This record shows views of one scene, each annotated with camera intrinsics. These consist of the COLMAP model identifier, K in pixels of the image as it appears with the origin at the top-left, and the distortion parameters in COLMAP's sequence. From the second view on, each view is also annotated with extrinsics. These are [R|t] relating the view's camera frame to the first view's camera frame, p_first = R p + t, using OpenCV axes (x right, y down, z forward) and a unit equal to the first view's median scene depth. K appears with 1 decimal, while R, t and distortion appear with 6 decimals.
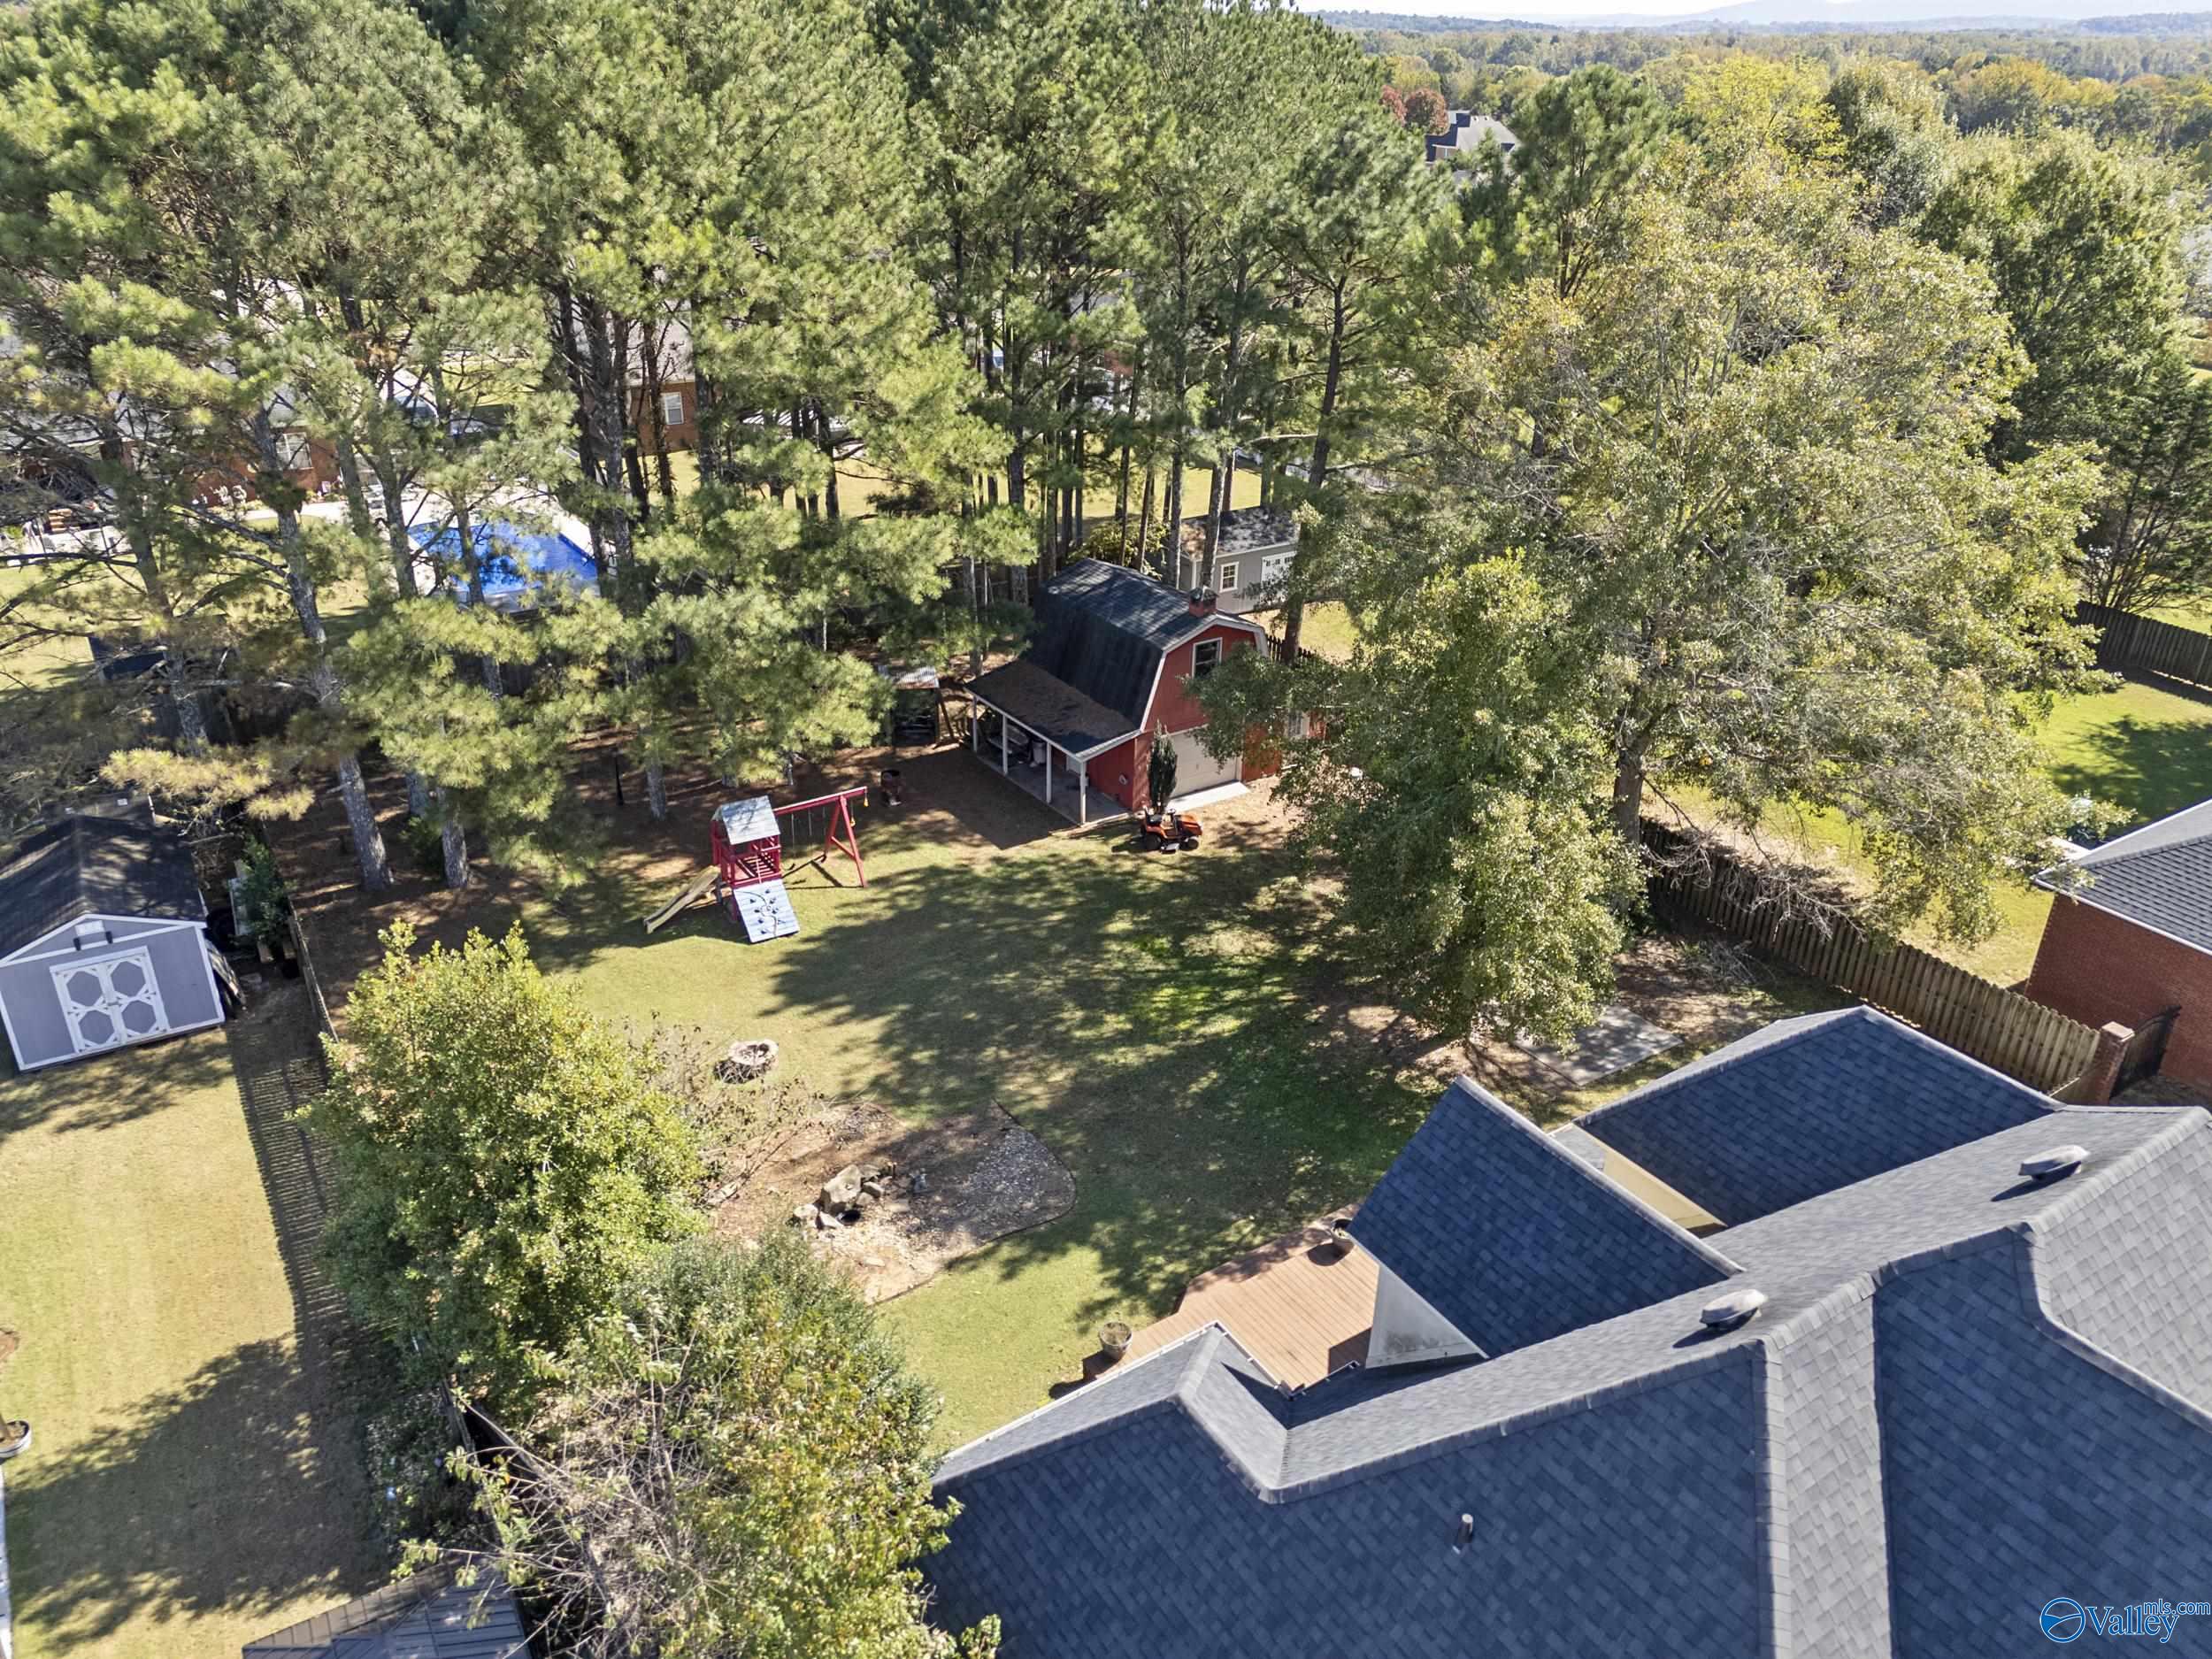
lens RADIAL K [[1614.0, 0, 1118.7], [0, 1614.0, 850.5], [0, 0, 1]] dist [0.065316, -0.048697]
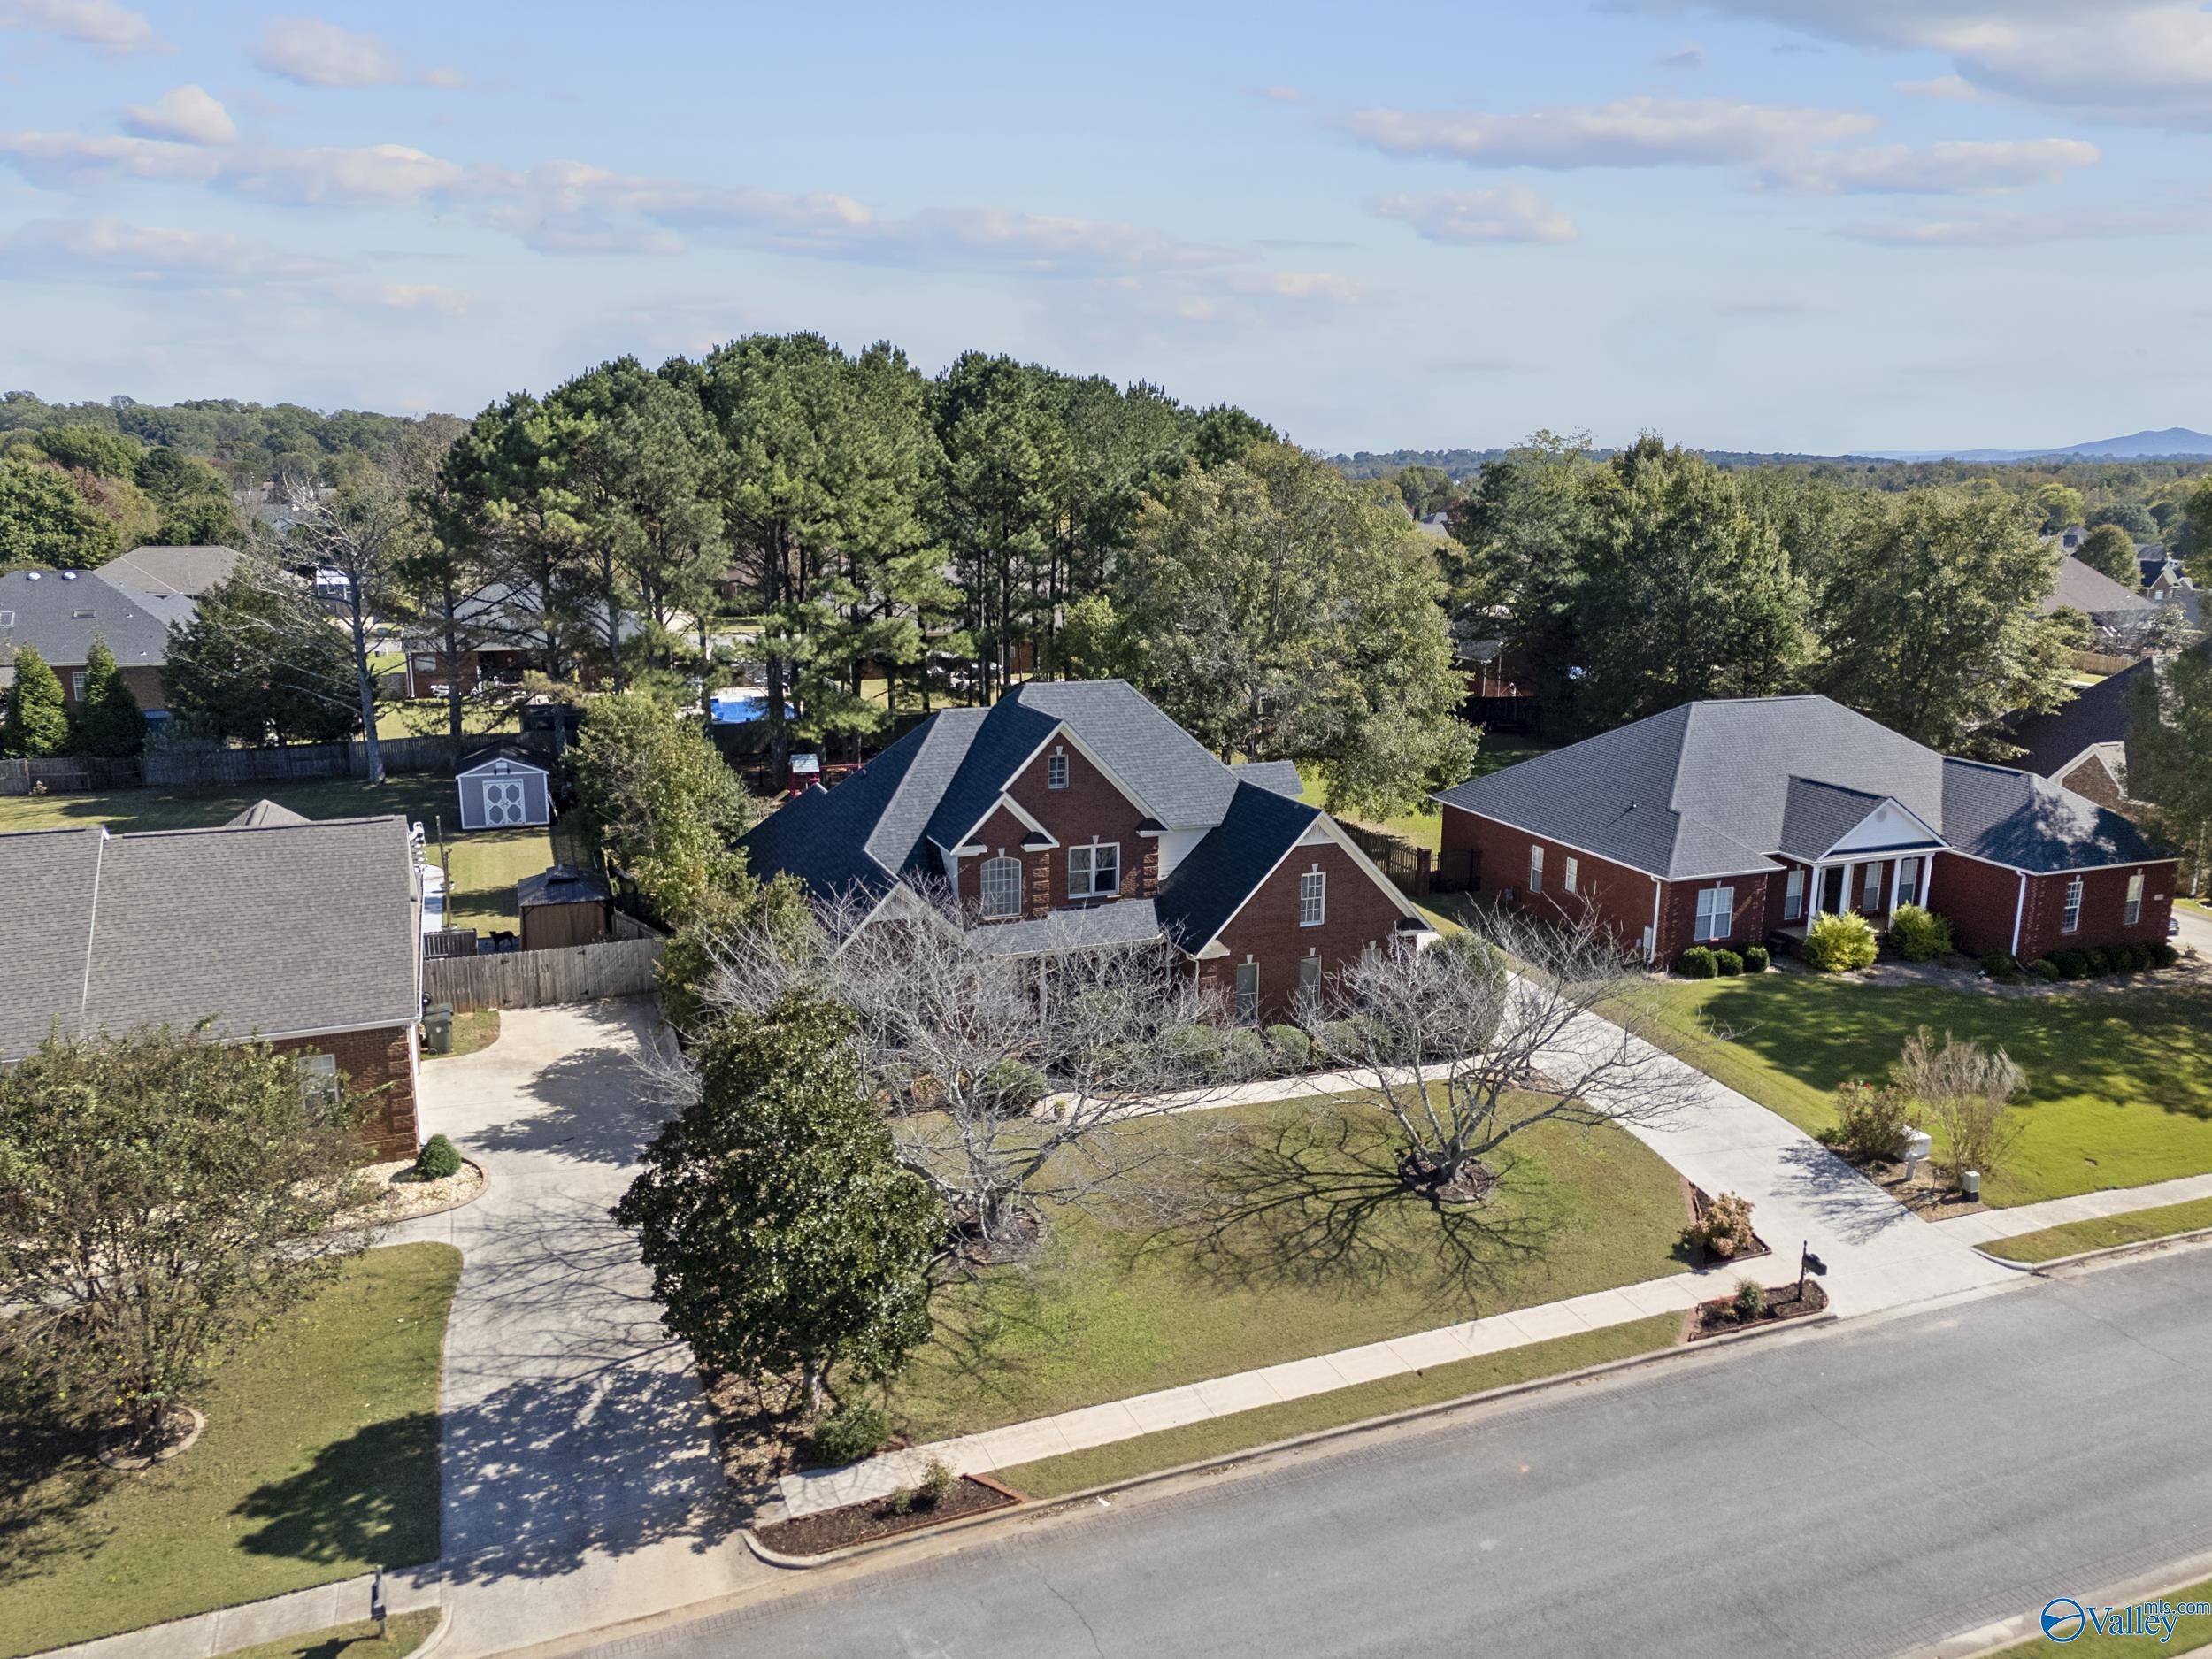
lens RADIAL K [[1614.0, 0, 1111.3], [0, 1614.0, 823.6], [0, 0, 1]] dist [0.065316, -0.048697]
pose [[0.977961, 0.041025, -0.204719, 0.652859], [-0.087310, 0.971016, -0.222496, 0.547889], [0.189658, 0.235467, 0.953197, -0.952300]]
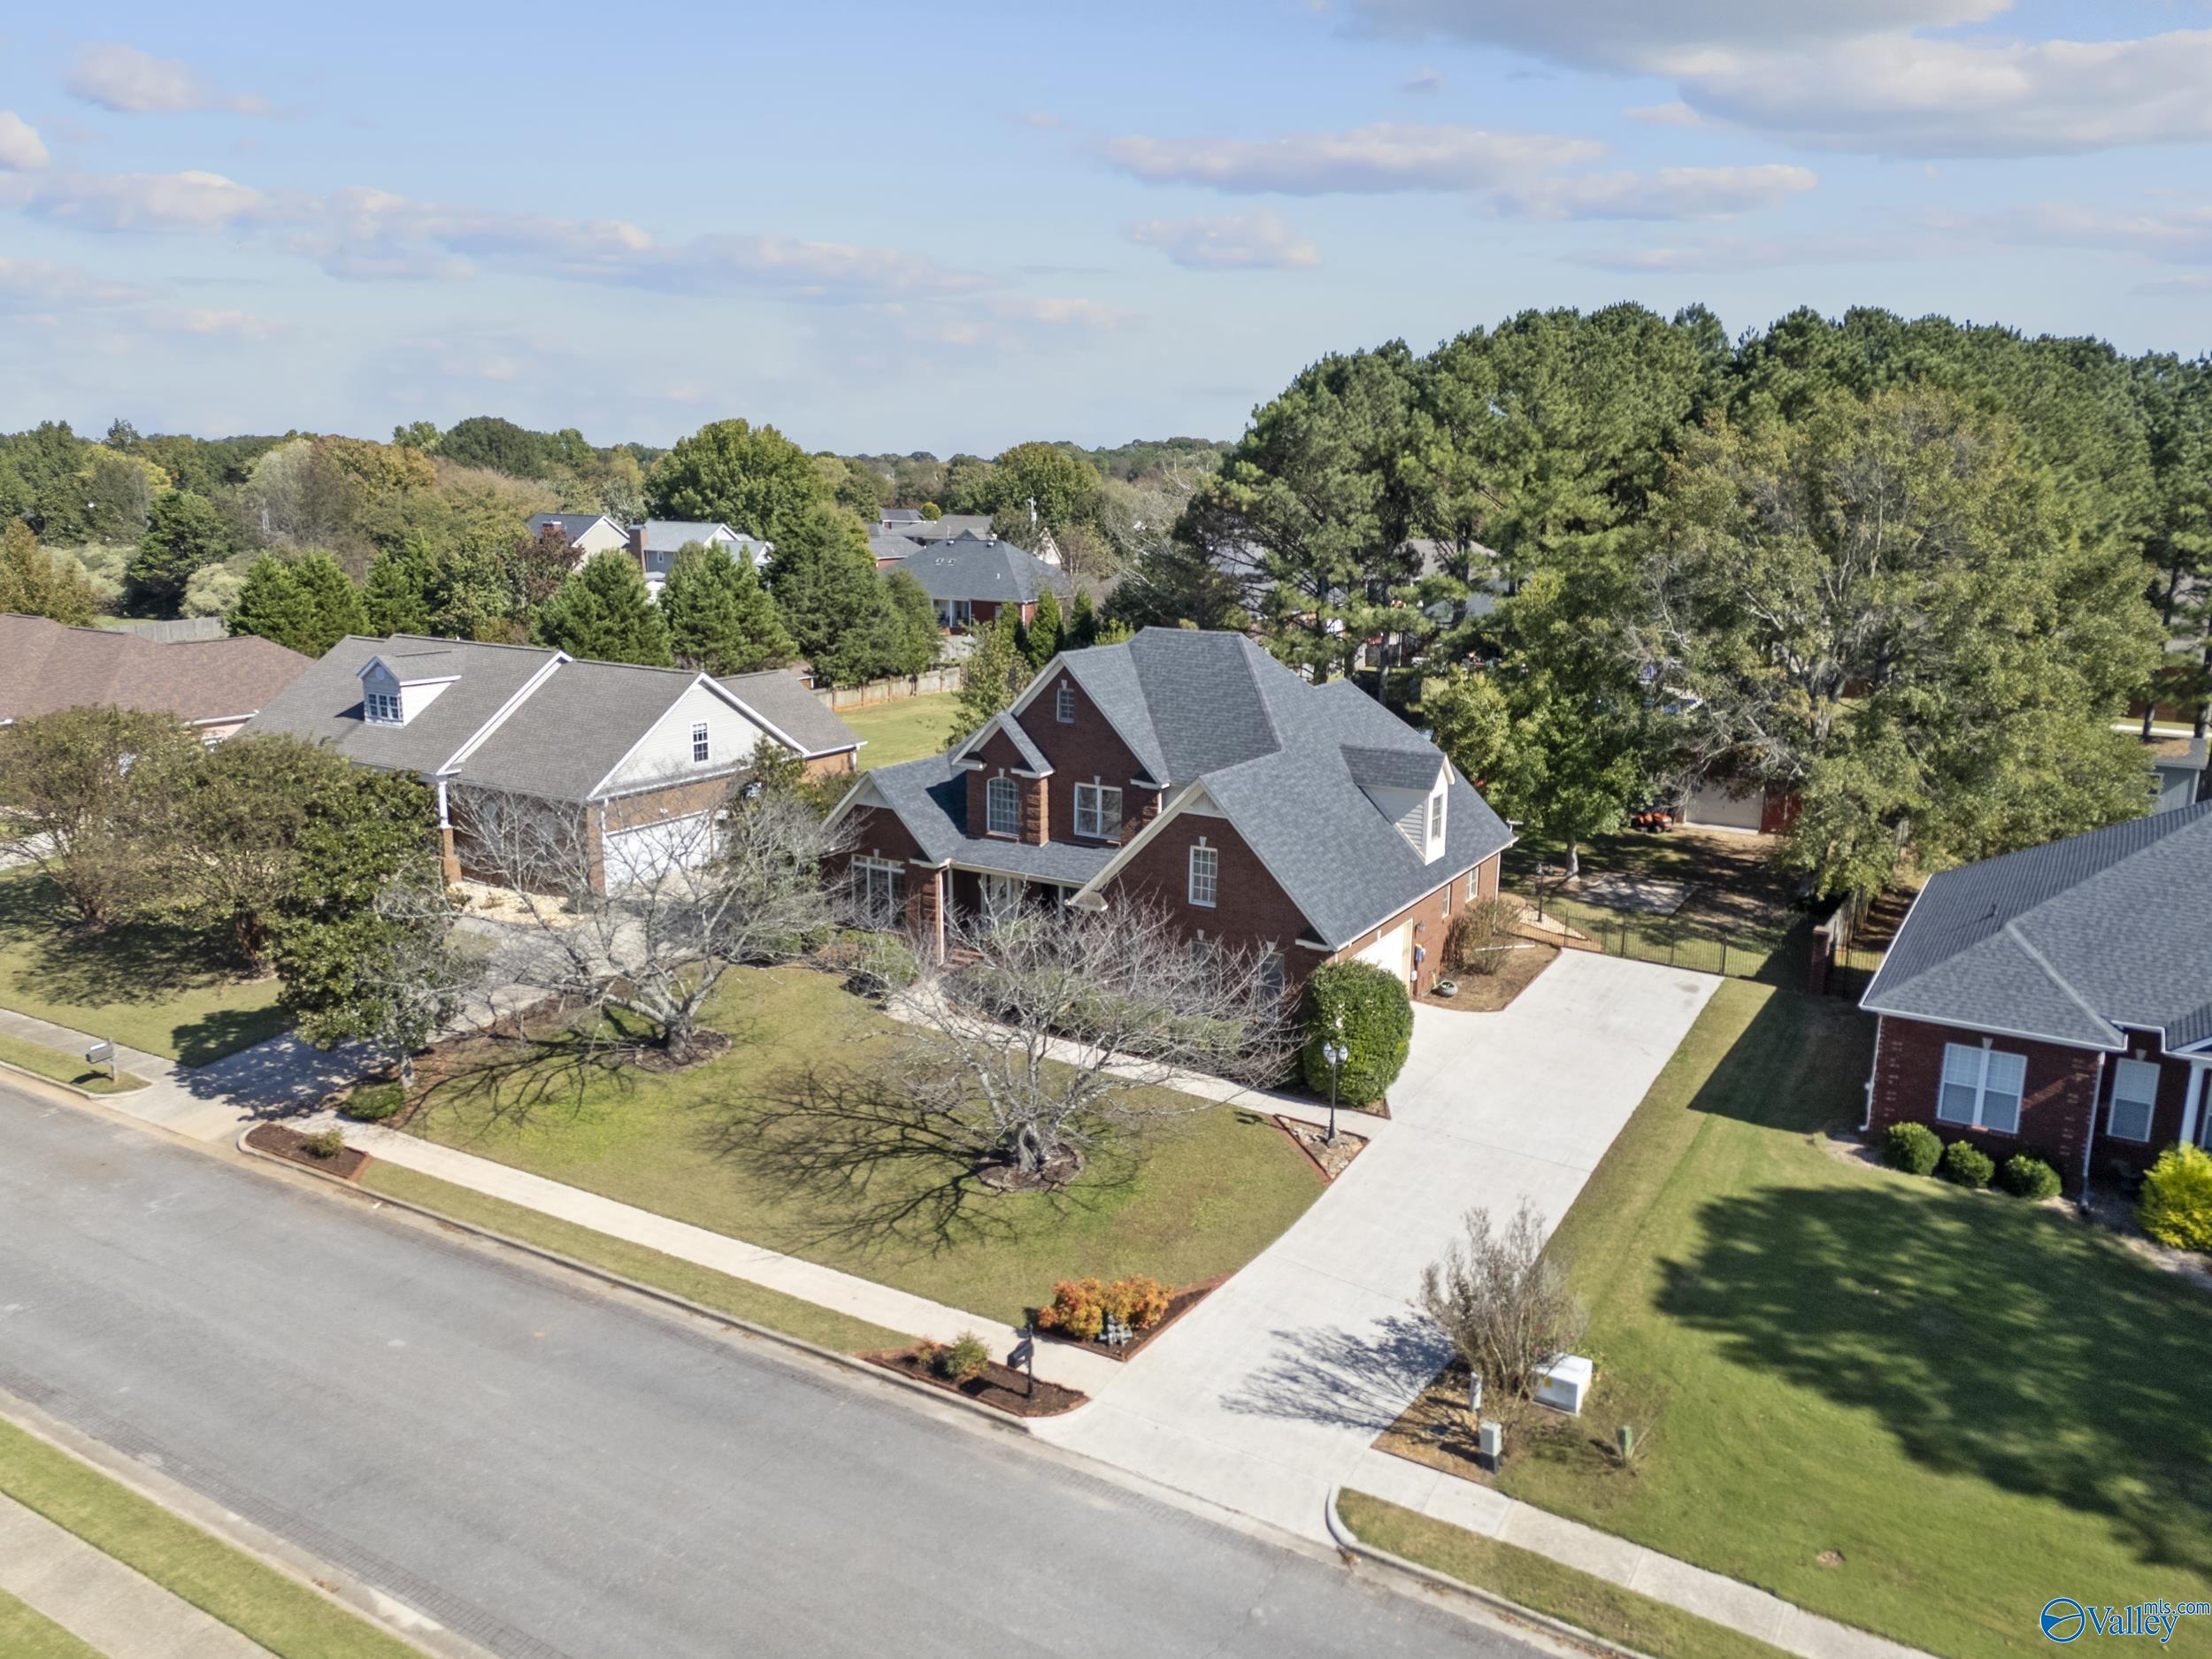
lens RADIAL K [[1614.0, 0, 1123.6], [0, 1614.0, 828.1], [0, 0, 1]] dist [0.065316, -0.048697]
pose [[0.428459, 0.187719, -0.883846, 1.624756], [-0.401534, 0.915844, -0.000136, 0.274453], [0.809440, 0.354953, 0.467777, -0.221738]]
